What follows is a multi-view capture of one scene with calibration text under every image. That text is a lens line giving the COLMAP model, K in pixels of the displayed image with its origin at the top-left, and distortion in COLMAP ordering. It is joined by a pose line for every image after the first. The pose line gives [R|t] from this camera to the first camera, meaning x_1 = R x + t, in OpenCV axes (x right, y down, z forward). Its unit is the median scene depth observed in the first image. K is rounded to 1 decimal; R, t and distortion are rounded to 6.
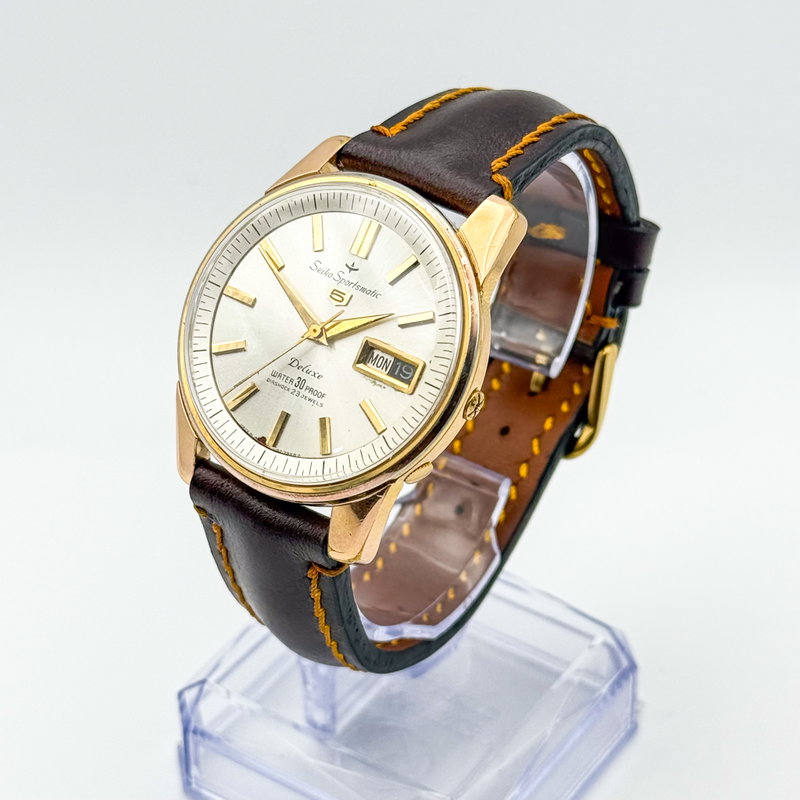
lens RADIAL K [[2178.3, 0, 376.8], [0, 2178.3, 447.6], [0, 0, 1]] dist [0.131647, 0.286030]
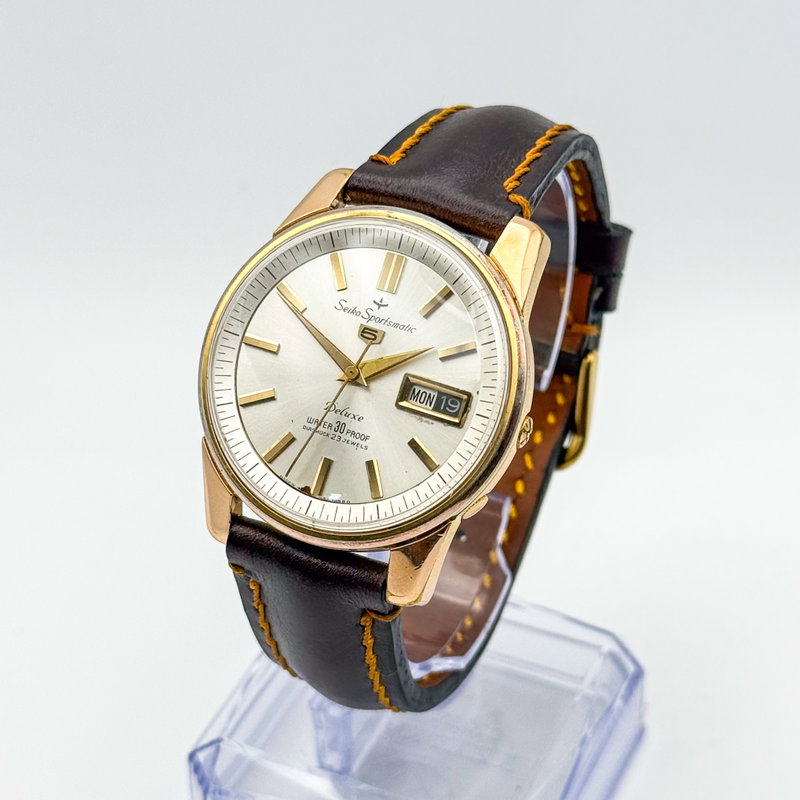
lens RADIAL K [[2178.3, 0, 376.8], [0, 2178.3, 447.6], [0, 0, 1]] dist [0.131647, 0.286030]
pose [[0.985263, -0.104881, 0.135117, -0.145673], [0.104237, 0.994482, 0.011858, -0.029377], [-0.135615, 0.002401, 0.990759, 0.036497]]
